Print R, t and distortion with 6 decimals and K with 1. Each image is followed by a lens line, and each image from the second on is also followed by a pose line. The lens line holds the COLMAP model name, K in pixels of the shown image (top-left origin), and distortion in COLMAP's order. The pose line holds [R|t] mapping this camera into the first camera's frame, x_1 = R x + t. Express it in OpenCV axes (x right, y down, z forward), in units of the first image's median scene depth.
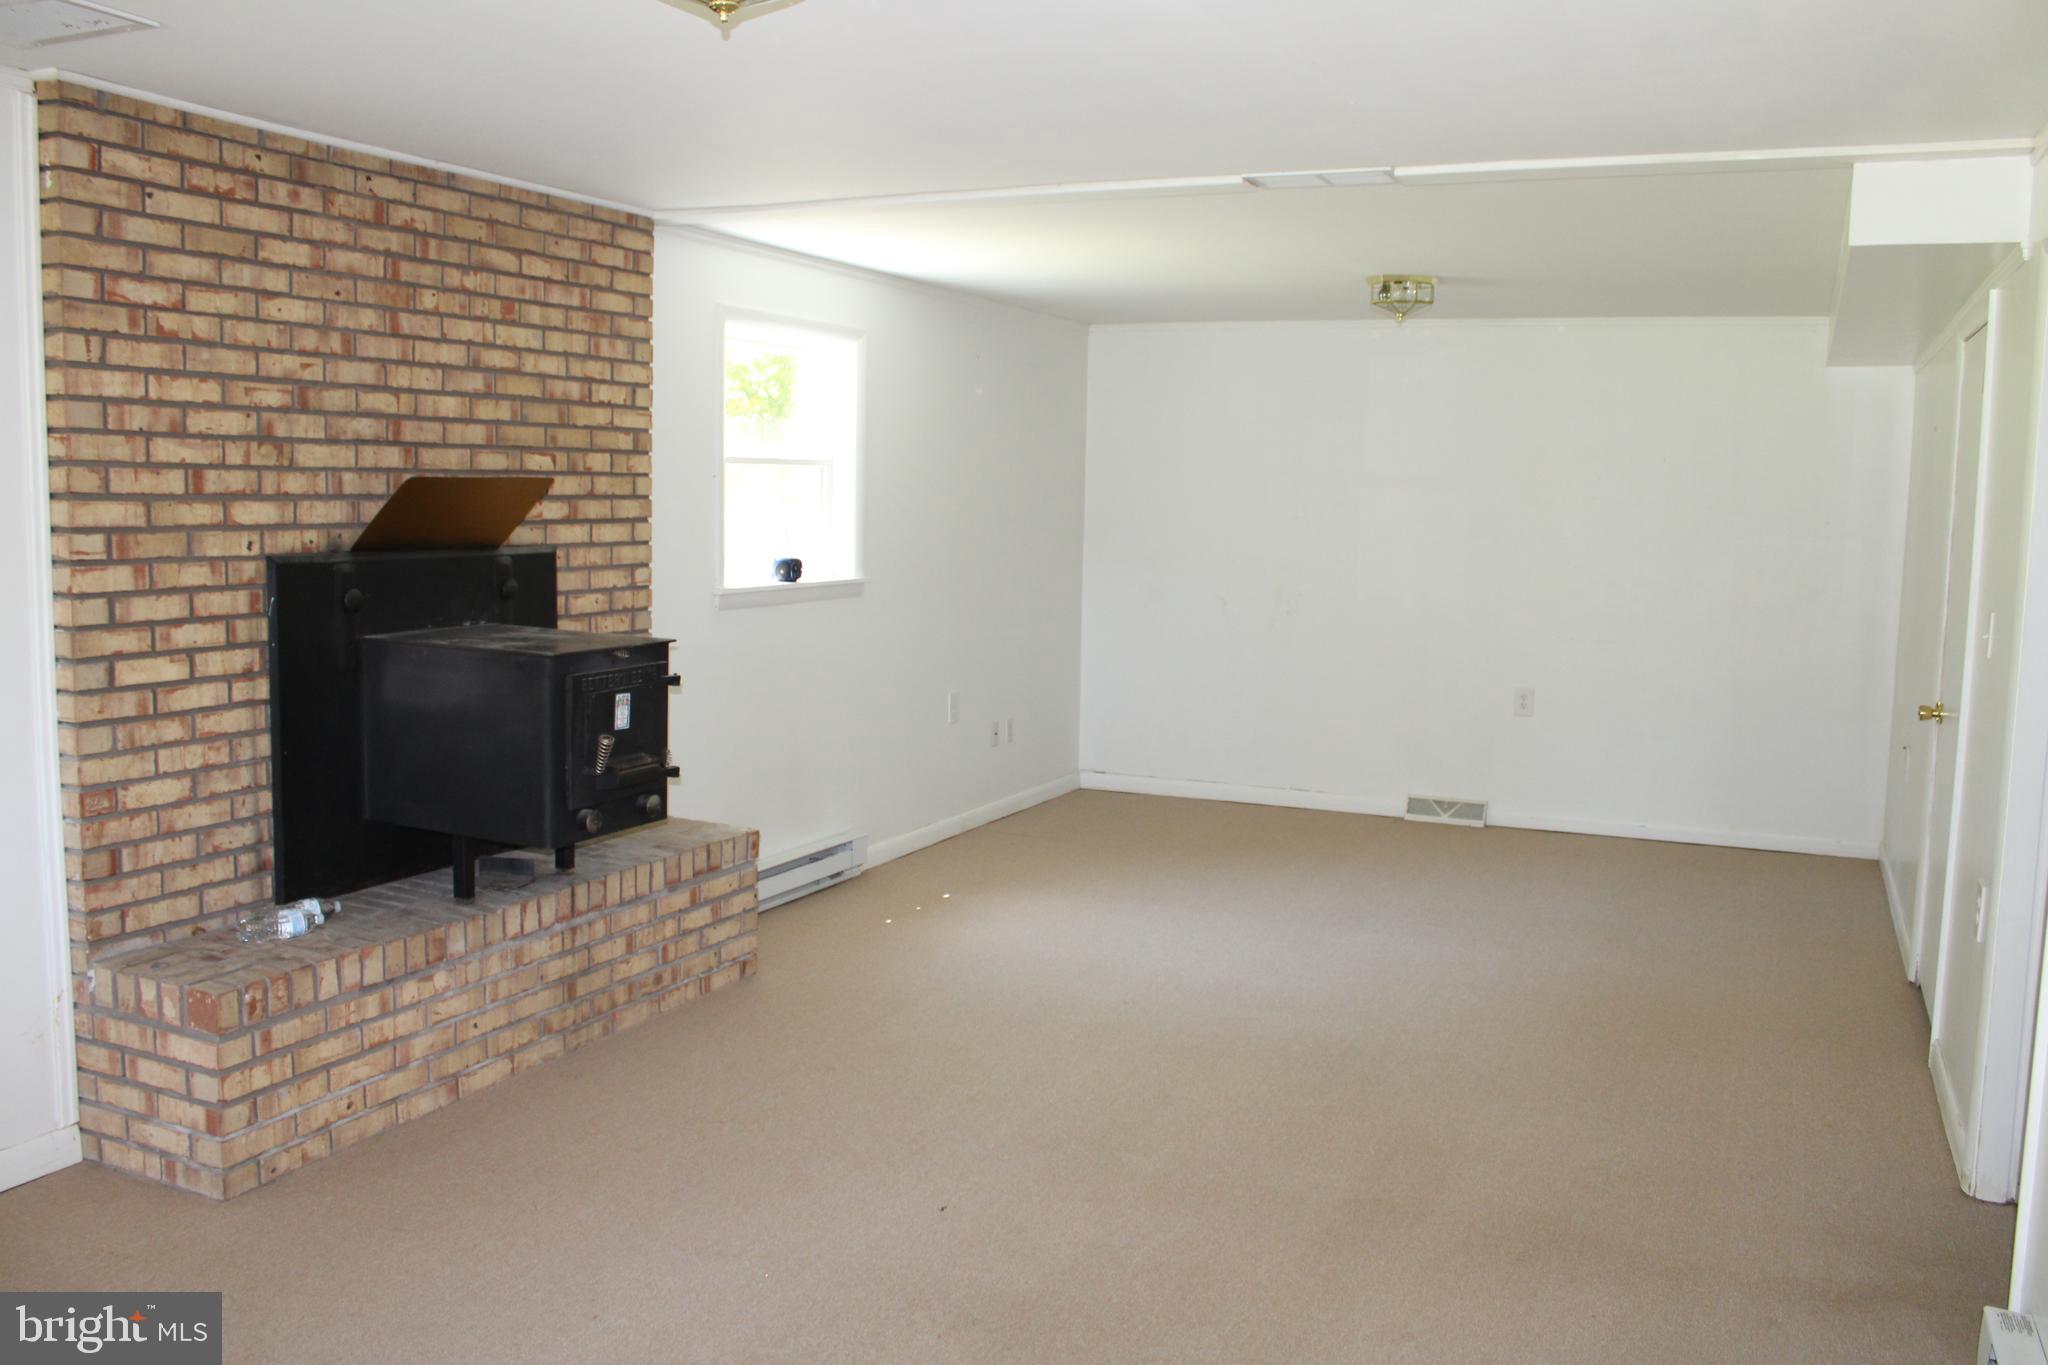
lens RADIAL K [[1698.9, 0, 1029.3], [0, 1698.9, 686.1], [0, 0, 1]] dist [-0.163395, 0.142396]
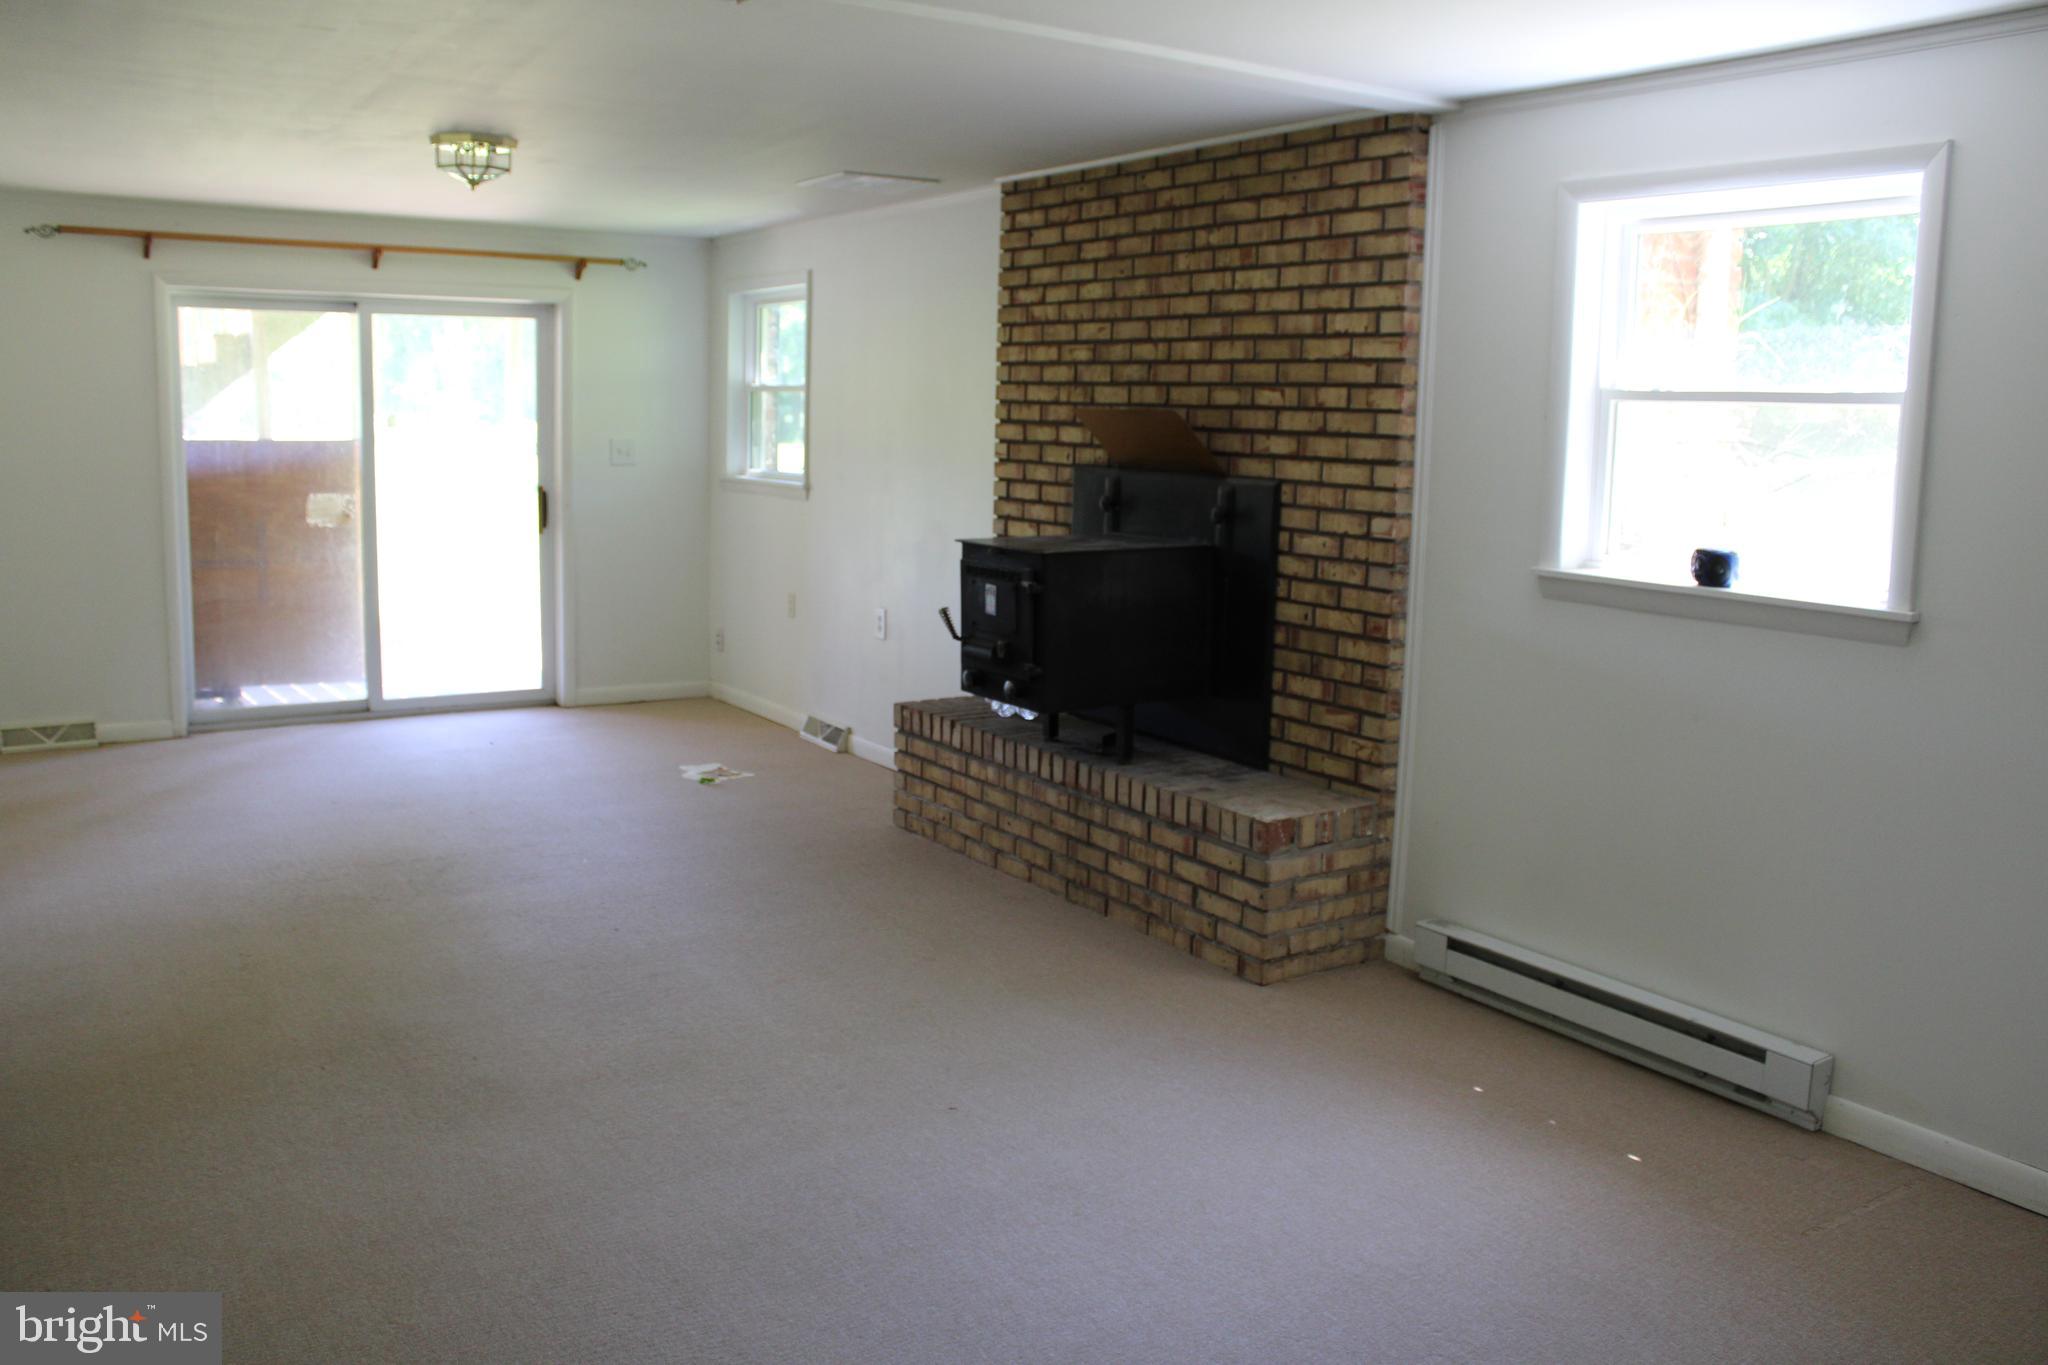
lens RADIAL K [[1698.9, 0, 1026.8], [0, 1698.9, 680.2], [0, 0, 1]] dist [-0.163395, 0.142396]
pose [[-0.528737, 0.097928, -0.843117, 0.694219], [-0.134581, 0.971084, 0.197190, -0.153777], [0.838048, 0.217729, -0.500269, 1.470945]]
